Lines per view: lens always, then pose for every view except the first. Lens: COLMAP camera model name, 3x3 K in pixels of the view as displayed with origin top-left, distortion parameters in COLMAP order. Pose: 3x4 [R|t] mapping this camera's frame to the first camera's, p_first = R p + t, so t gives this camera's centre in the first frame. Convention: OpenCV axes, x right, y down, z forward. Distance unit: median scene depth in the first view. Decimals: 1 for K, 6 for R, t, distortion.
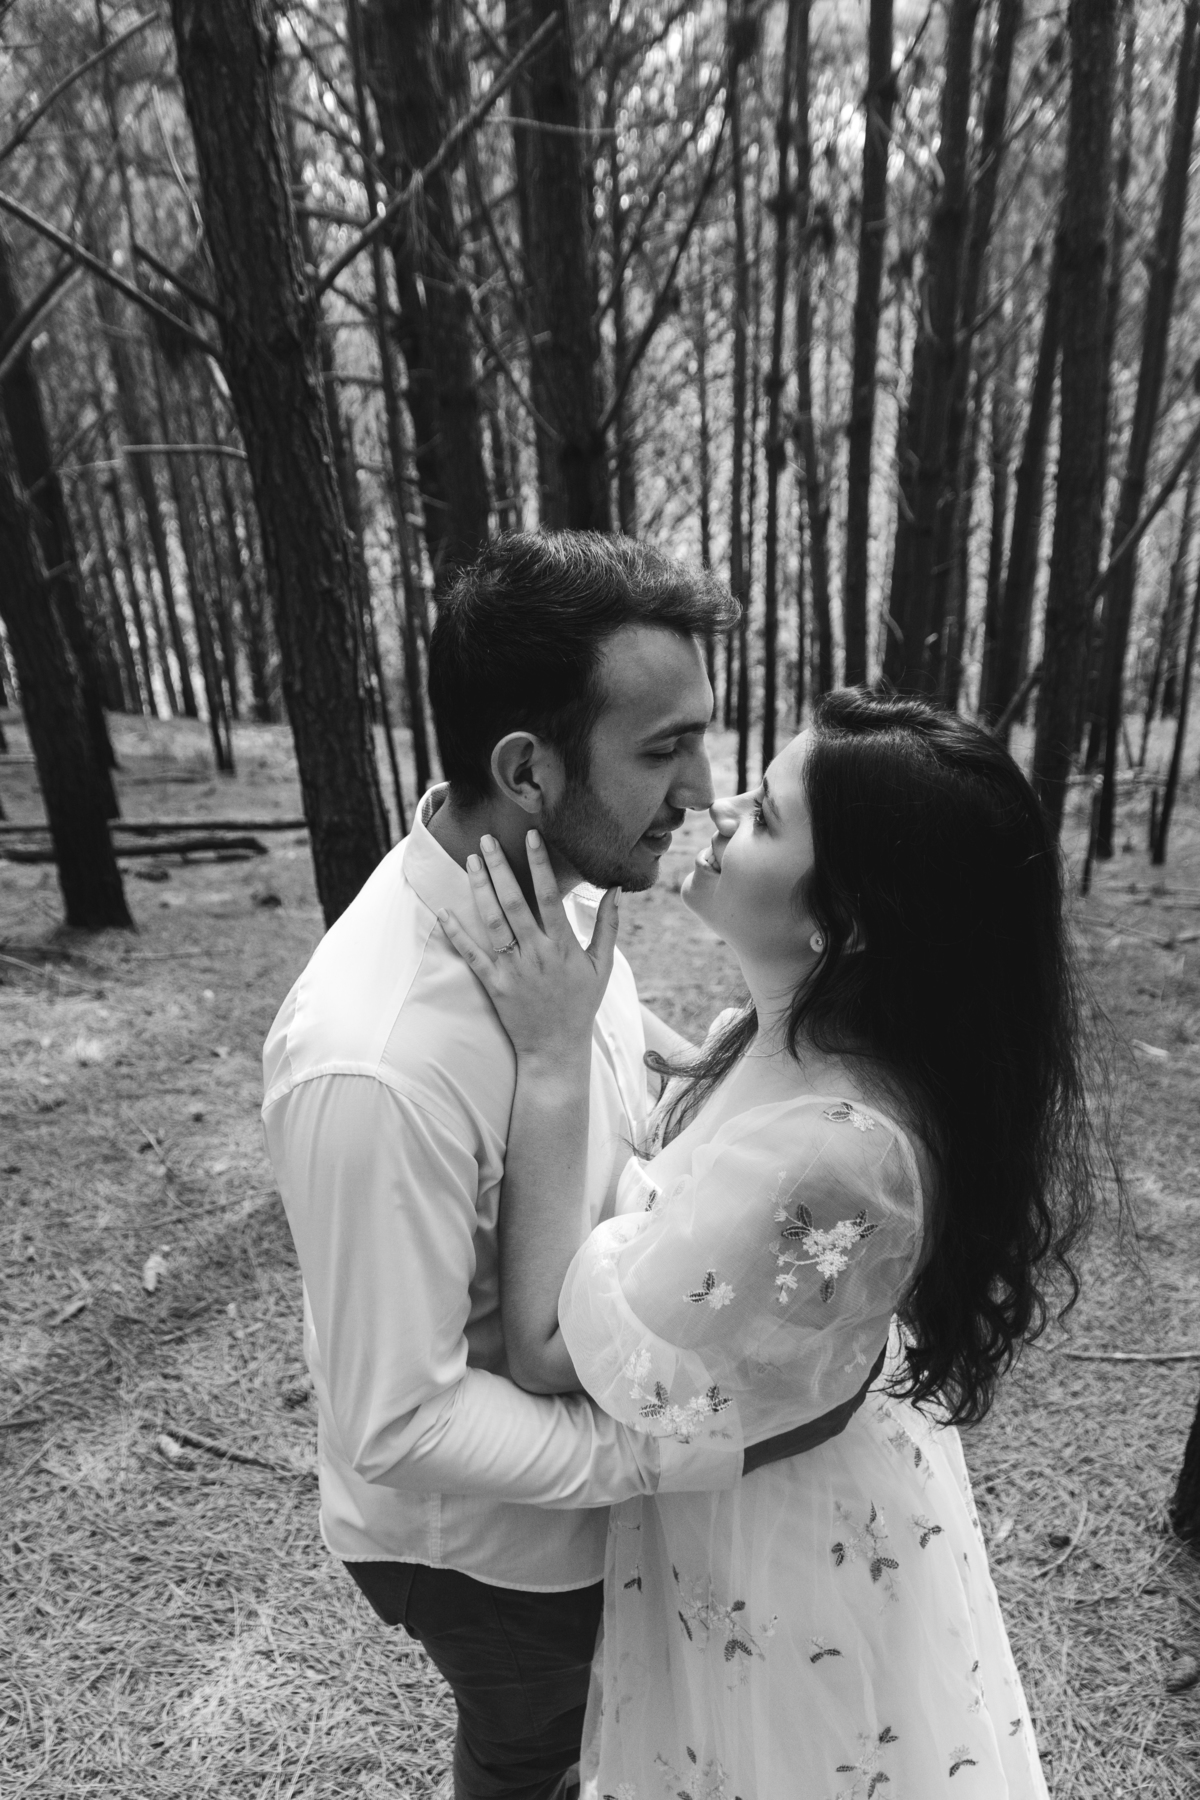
lens RADIAL K [[1317.2, 0, 593.9], [0, 1317.2, 907.4], [0, 0, 1]] dist [0.013394, 0.001041]
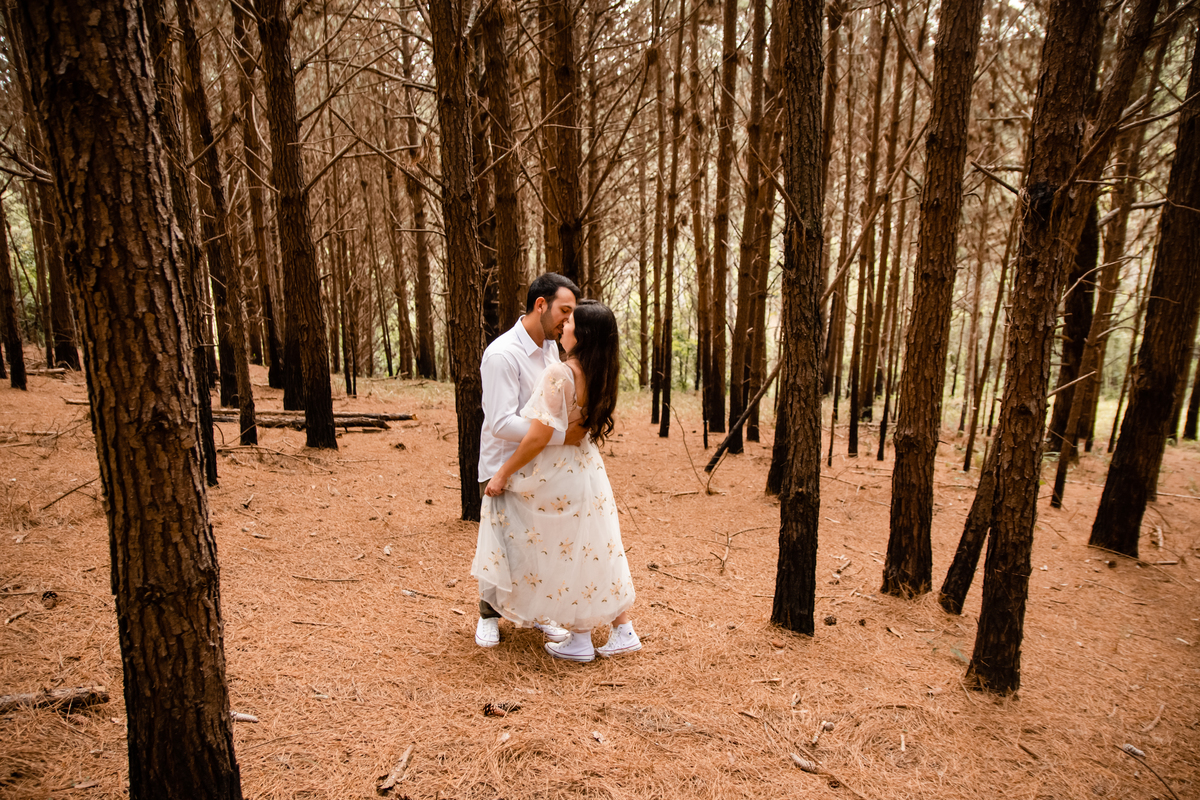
lens RADIAL K [[898.4, 0, 589.6], [0, 898.4, 393.3], [0, 0, 1]] dist [-0.126847, 0.112165]
pose [[0.998928, 0.038723, 0.025364, -0.004298], [-0.034870, 0.989835, -0.137881, 0.097548], [-0.030446, 0.136849, 0.990124, -0.342492]]
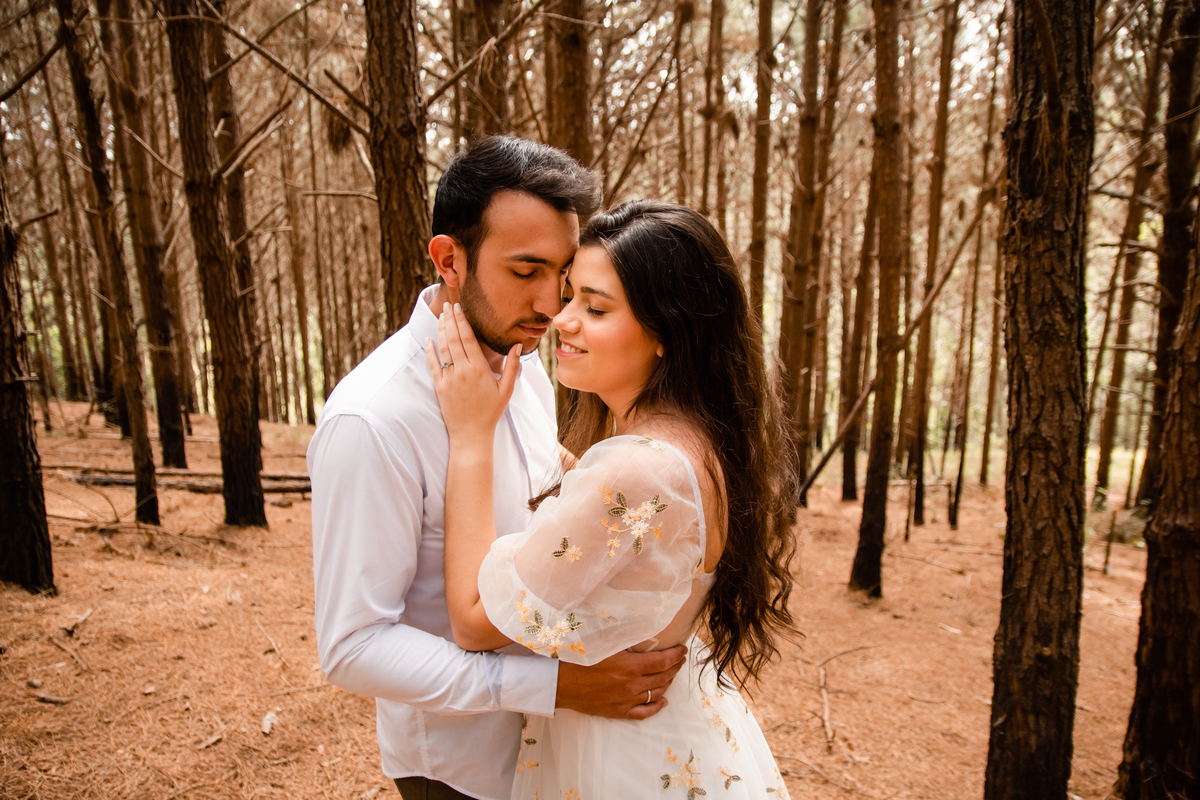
lens RADIAL K [[898.4, 0, 589.6], [0, 898.4, 393.3], [0, 0, 1]] dist [-0.126847, 0.112165]
pose [[0.999271, 0.037168, 0.008684, -0.001527], [-0.034705, 0.979465, -0.198605, 0.048492], [-0.015888, 0.198159, 0.980041, -0.009551]]
